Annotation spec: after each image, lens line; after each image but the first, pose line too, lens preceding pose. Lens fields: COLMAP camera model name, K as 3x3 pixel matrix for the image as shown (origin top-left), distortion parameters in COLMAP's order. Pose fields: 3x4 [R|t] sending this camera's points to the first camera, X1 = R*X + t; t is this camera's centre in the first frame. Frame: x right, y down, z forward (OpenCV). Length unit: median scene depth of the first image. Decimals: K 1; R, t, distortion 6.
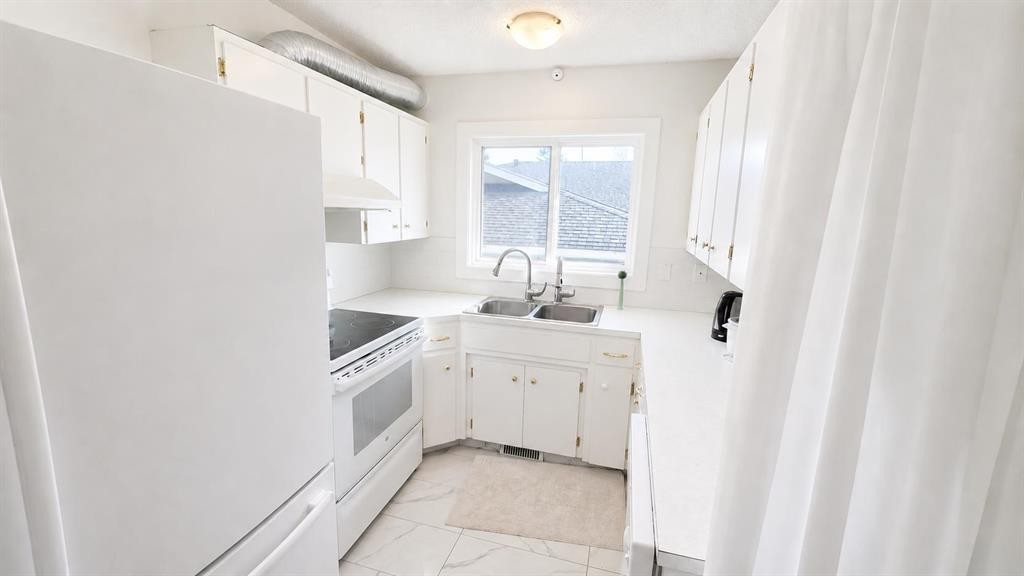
lens RADIAL K [[419.9, 0, 512.0], [0, 419.9, 288.0], [0, 0, 1]] dist [-0.000597, -0.000004]
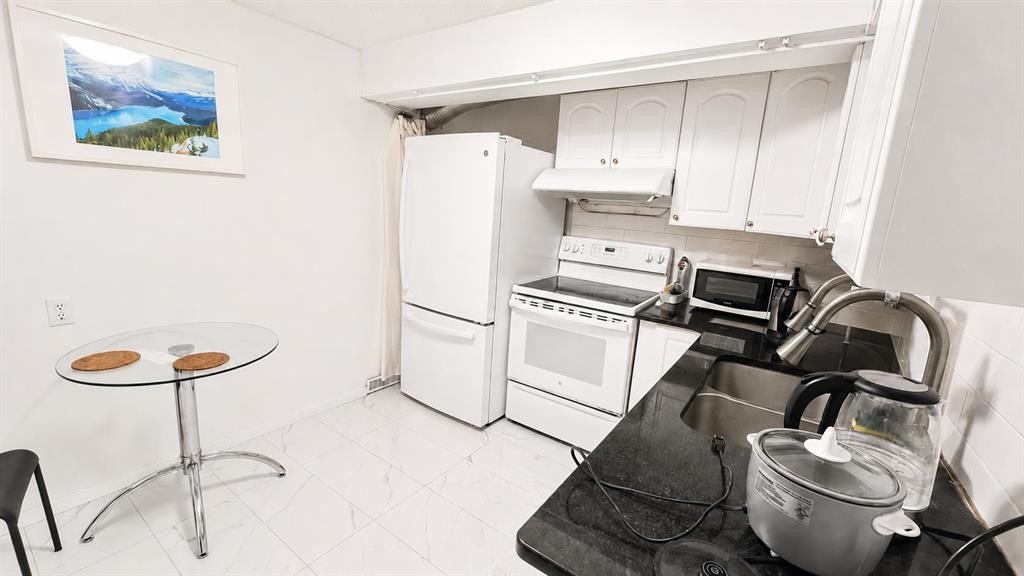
lens RADIAL K [[419.9, 0, 512.0], [0, 419.9, 288.0], [0, 0, 1]] dist [-0.000597, -0.000004]
pose [[-0.334923, 0.136075, -0.932368, 0.934543], [-0.232127, 0.947104, 0.221609, -0.146809], [0.913205, 0.290650, -0.285620, 1.293563]]
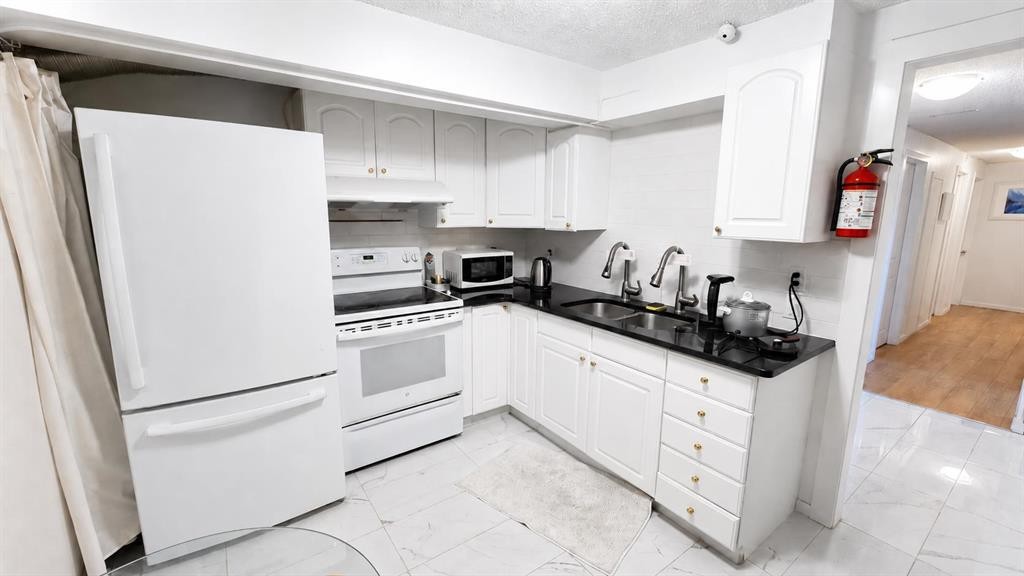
lens RADIAL K [[419.9, 0, 512.0], [0, 419.9, 288.0], [0, 0, 1]] dist [-0.000597, -0.000004]
pose [[0.780852, 0.087872, -0.618505, 0.728337], [-0.092094, 0.995433, 0.025156, 0.000811], [0.617891, 0.037317, 0.785378, 0.272973]]
